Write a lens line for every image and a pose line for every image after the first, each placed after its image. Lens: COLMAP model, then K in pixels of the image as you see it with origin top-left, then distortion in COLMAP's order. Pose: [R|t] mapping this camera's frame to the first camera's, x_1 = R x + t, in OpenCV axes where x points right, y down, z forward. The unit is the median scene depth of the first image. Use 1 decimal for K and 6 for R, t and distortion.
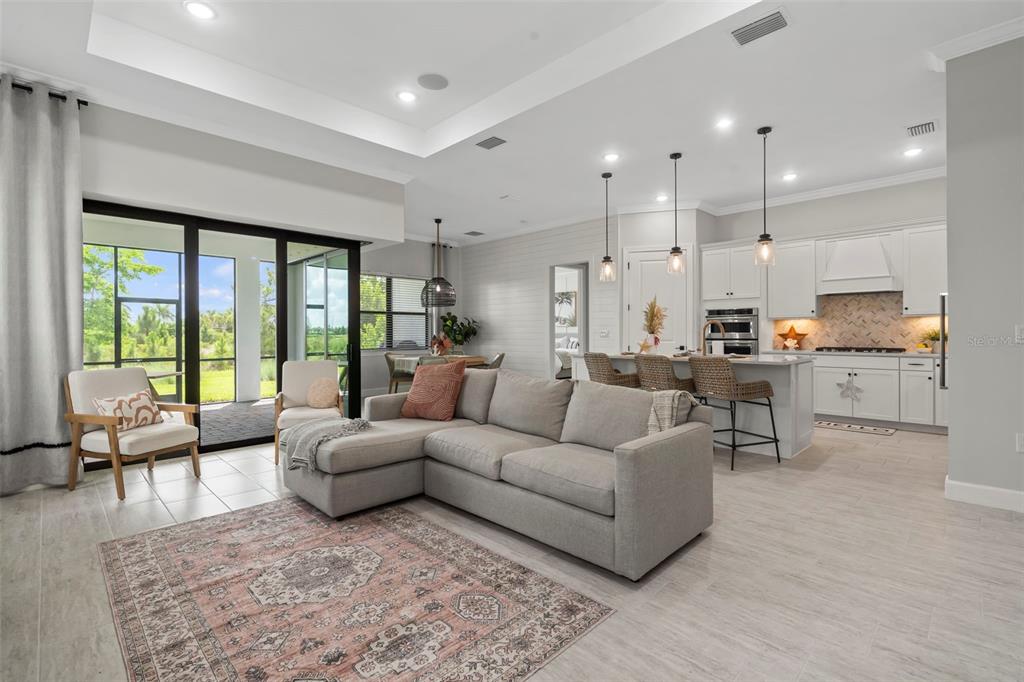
lens RADIAL K [[477.8, 0, 512.0], [0, 477.8, 341.0], [0, 0, 1]] dist [-0.000125, 0.000008]
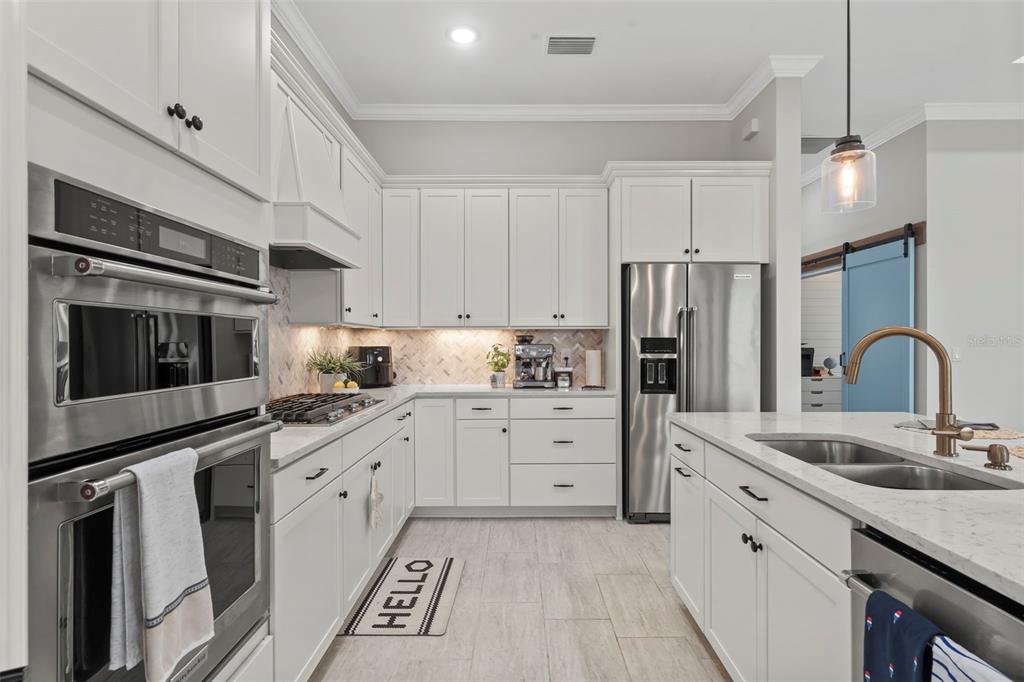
lens RADIAL K [[512.9, 0, 512.0], [0, 512.9, 341.0], [0, 0, 1]] dist [0.002040, 0.000216]
pose [[-0.706680, 0.006329, 0.707505, 0.292220], [0.012055, 0.999923, 0.003096, -0.032542], [-0.707430, 0.010717, -0.706702, 1.136375]]
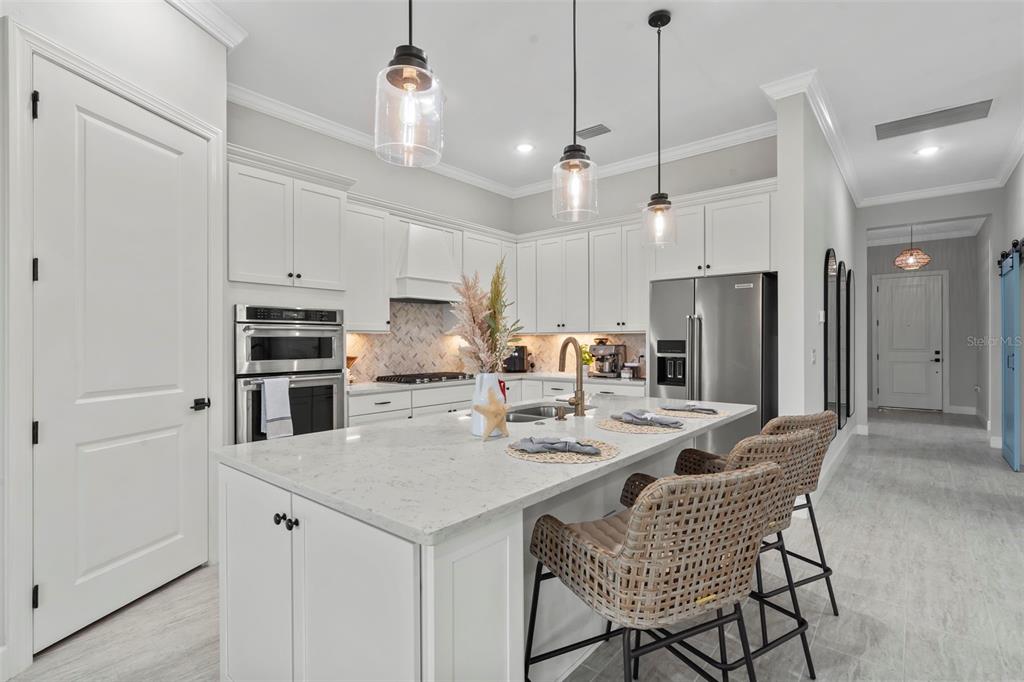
lens RADIAL K [[477.8, 0, 512.0], [0, 477.8, 341.0], [0, 0, 1]] dist [-0.000125, 0.000008]
pose [[-0.095675, 0.004509, 0.995402, -0.034160], [0.015754, 0.999871, -0.003015, -0.033014], [-0.995288, 0.015393, -0.095734, 0.913801]]
